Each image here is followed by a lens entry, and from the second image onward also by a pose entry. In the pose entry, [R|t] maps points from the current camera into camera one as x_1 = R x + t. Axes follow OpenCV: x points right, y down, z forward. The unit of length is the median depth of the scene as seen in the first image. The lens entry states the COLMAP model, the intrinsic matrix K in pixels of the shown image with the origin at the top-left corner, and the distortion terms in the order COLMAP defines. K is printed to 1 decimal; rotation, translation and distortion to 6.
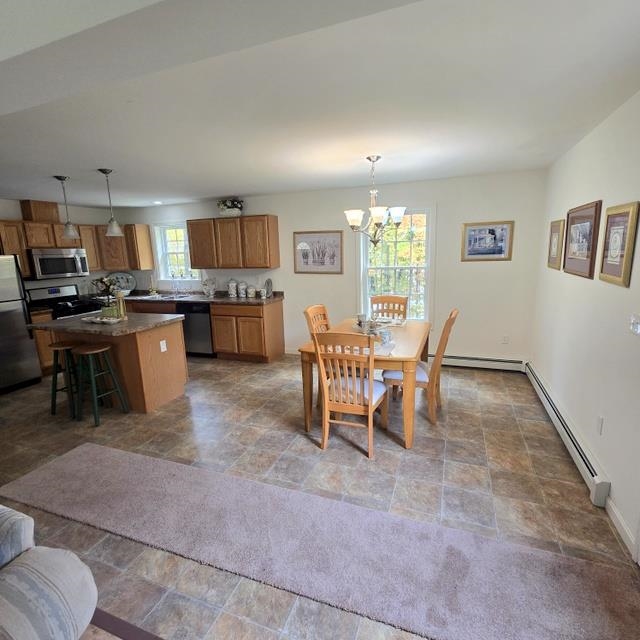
lens RADIAL K [[346.9, 0, 324.2], [0, 346.9, 323.3], [0, 0, 1]] dist [-0.002105, -0.003034]
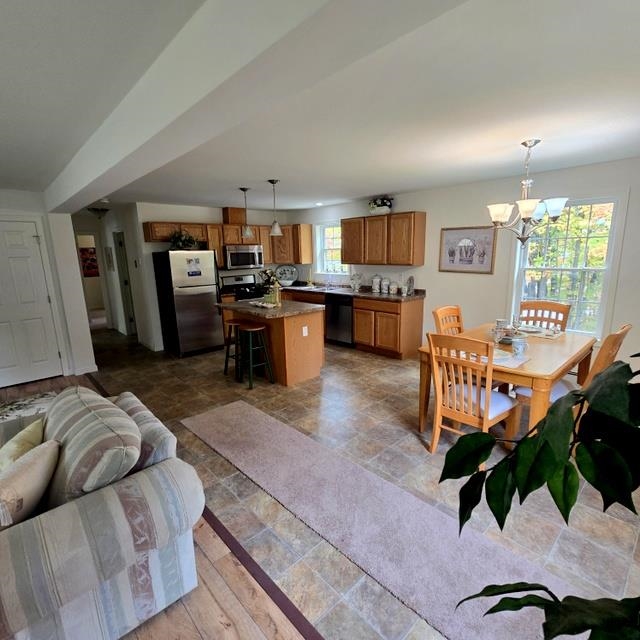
lens RADIAL K [[346.9, 0, 324.3], [0, 346.9, 327.2], [0, 0, 1]] dist [-0.002105, -0.003034]
pose [[0.897870, 0.102847, -0.428079, 0.069570], [-0.093150, 0.994697, 0.043601, -0.002740], [0.430293, 0.000727, 0.902689, -0.009077]]
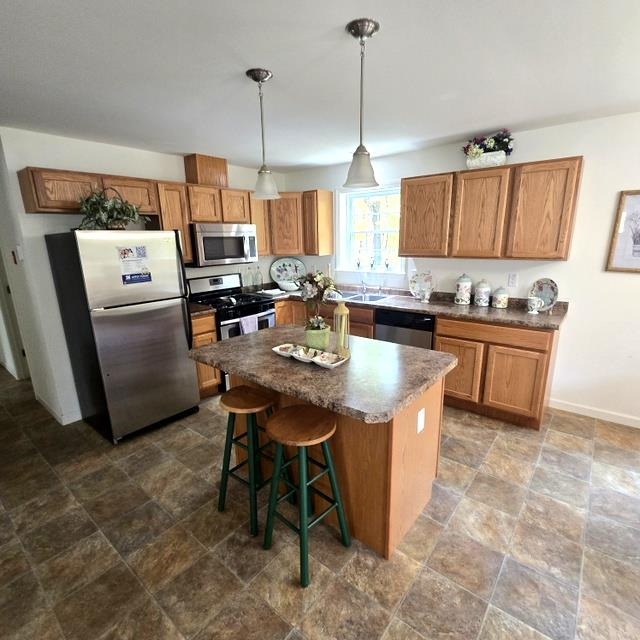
lens RADIAL K [[346.9, 0, 315.3], [0, 346.9, 324.1], [0, 0, 1]] dist [-0.002105, -0.003034]
pose [[0.945537, 0.088508, -0.313250, -0.395700], [-0.074054, 0.995580, 0.057767, -0.072460], [0.316978, -0.031423, 0.947912, 0.422332]]
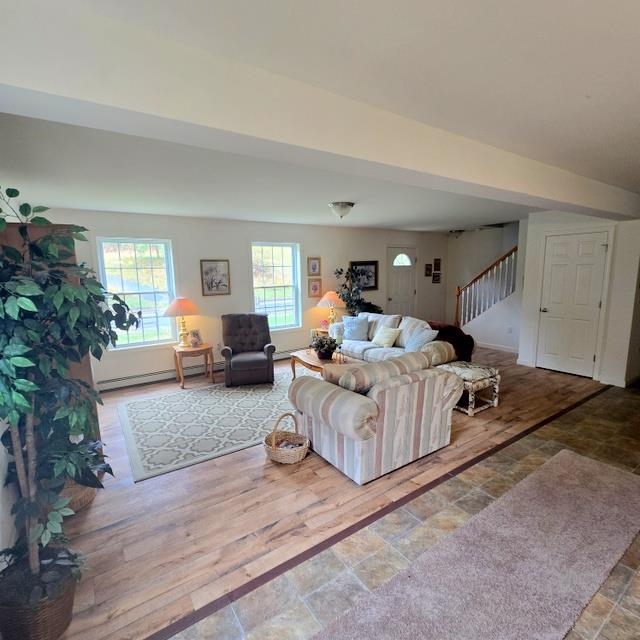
lens RADIAL K [[346.9, 0, 318.2], [0, 346.9, 325.6], [0, 0, 1]] dist [-0.002105, -0.003034]
pose [[-0.573565, 0.169539, -0.801424, 0.270746], [-0.130566, 0.946919, 0.293762, -0.105945], [0.808688, 0.273130, -0.520983, 0.439216]]
